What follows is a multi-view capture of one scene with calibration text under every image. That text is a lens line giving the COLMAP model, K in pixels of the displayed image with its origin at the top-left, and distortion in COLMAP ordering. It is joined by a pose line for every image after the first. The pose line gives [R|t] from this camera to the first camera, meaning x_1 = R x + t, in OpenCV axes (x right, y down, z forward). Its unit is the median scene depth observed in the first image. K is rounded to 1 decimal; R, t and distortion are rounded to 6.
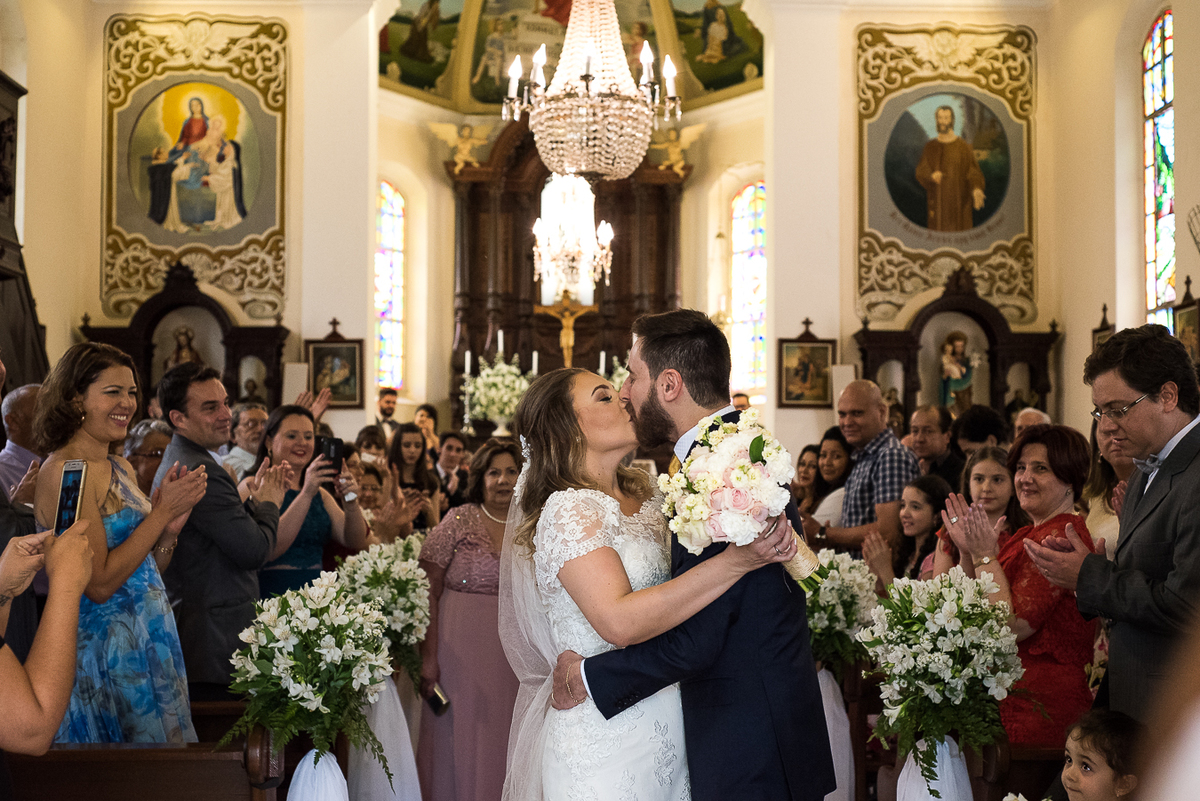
lens RADIAL K [[1785.1, 0, 600.0], [0, 1785.1, 400.5], [0, 0, 1]] dist [-0.018434, 0.001770]
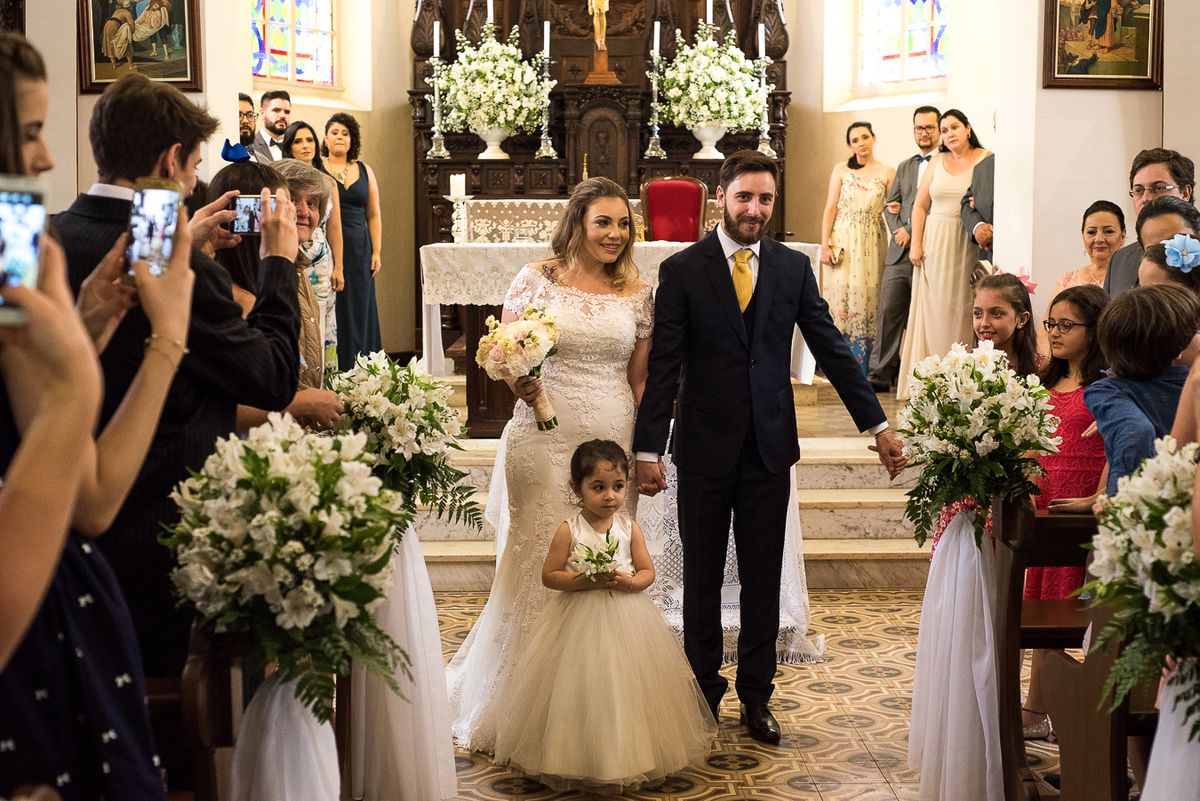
lens RADIAL K [[1769.4, 0, 600.0], [0, 1769.4, 400.5], [0, 0, 1]] dist [-0.021891, 0.041311]
pose [[0.999987, -0.002276, -0.004522, -0.020754], [0.002899, 0.989703, 0.143108, 0.019409], [0.004150, -0.143119, 0.989697, 0.506130]]
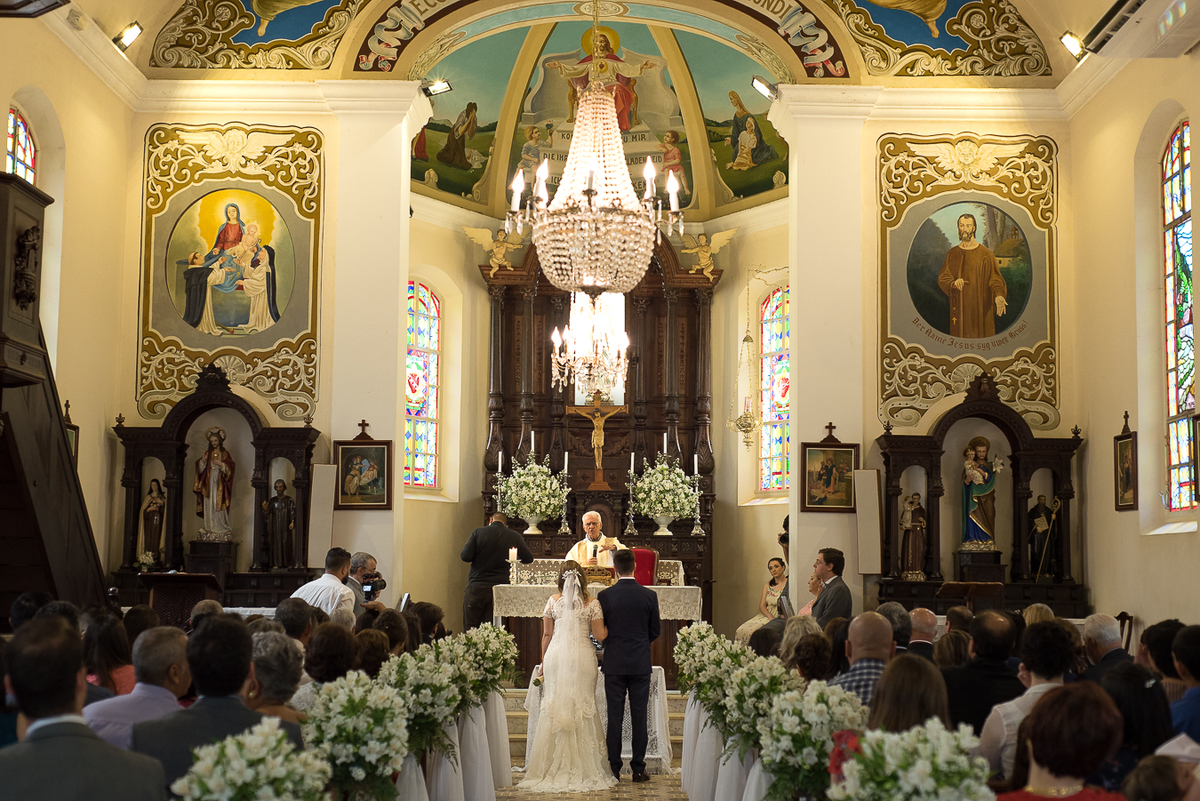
lens RADIAL K [[1730.5, 0, 600.0], [0, 1730.5, 400.5], [0, 0, 1]] dist [-0.010841, 0.010823]
pose [[0.999618, 0.005766, -0.027035, 0.012335], [-0.007169, 0.998616, -0.052101, -0.006832], [0.026697, 0.052275, 0.998276, 0.019086]]
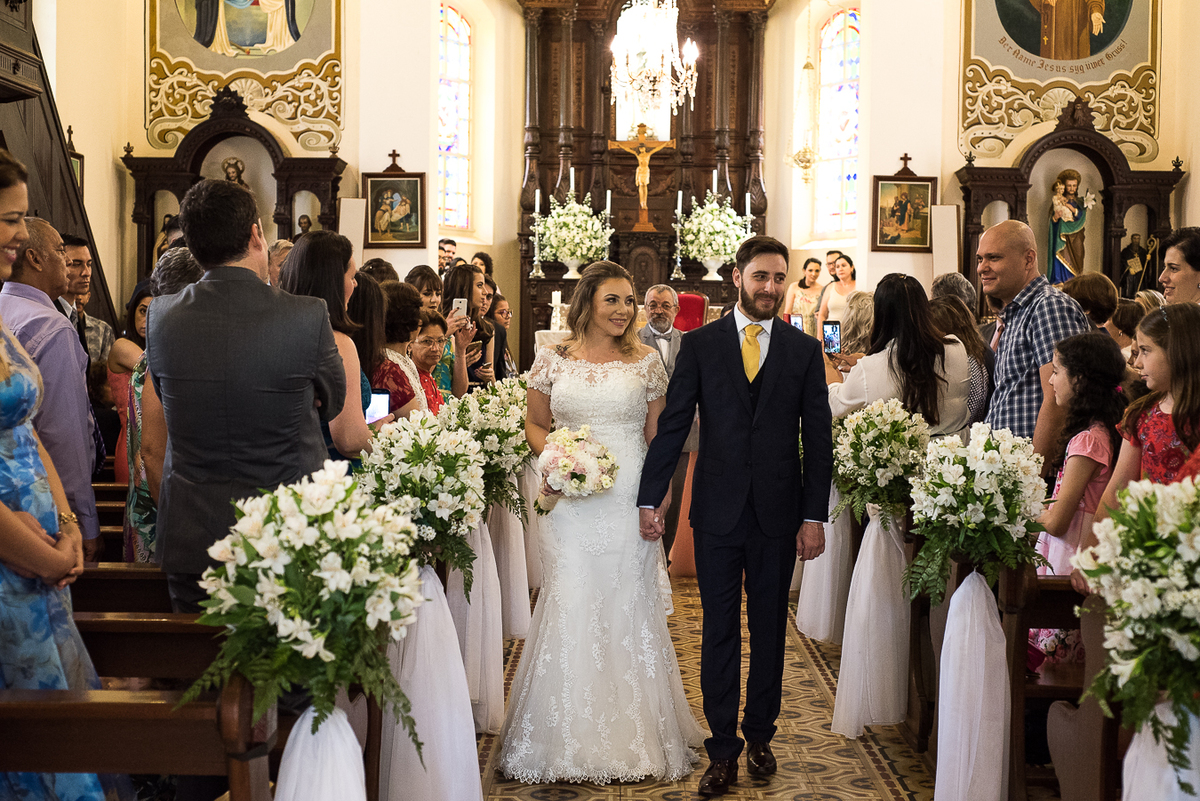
lens RADIAL K [[1769.4, 0, 600.0], [0, 1769.4, 400.5], [0, 0, 1]] dist [-0.021891, 0.041311]
pose [[0.999187, 0.012264, -0.038417, -0.004793], [-0.008855, 0.996109, 0.087686, 0.002084], [0.039343, -0.087275, 0.995407, 0.076625]]
